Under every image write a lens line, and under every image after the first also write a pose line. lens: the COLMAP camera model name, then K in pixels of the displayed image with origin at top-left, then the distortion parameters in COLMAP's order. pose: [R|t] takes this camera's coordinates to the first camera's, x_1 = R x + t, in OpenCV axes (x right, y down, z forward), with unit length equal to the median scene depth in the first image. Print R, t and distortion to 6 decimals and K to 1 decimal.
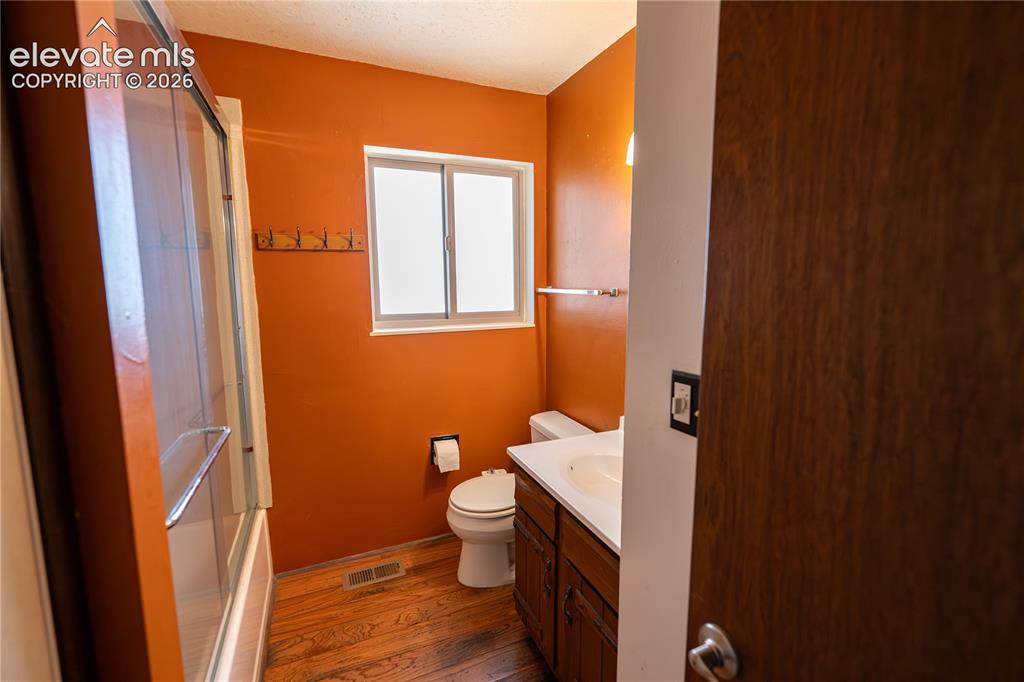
lens RADIAL K [[454.8, 0, 513.8], [0, 454.8, 340.2], [0, 0, 1]] dist [-0.003122, 0.000662]
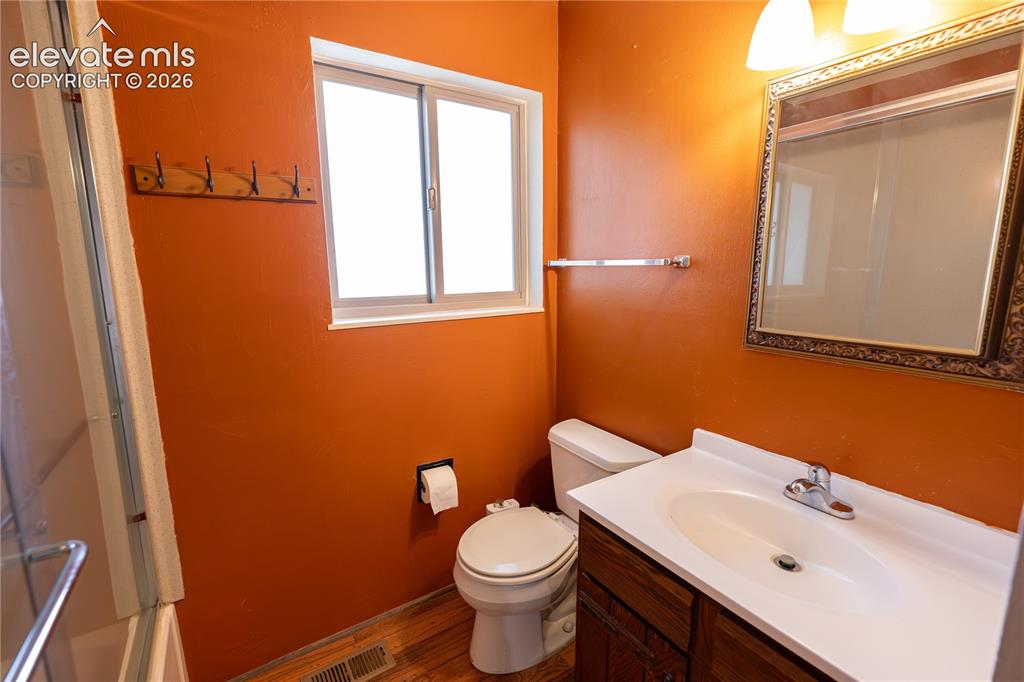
lens RADIAL K [[454.8, 0, 511.1], [0, 454.8, 341.2], [0, 0, 1]] dist [-0.003122, 0.000662]
pose [[0.986419, -0.030814, 0.161329, -0.161319], [0.025008, 0.998969, 0.037894, -0.011506], [-0.162331, -0.033344, 0.986173, 0.291748]]
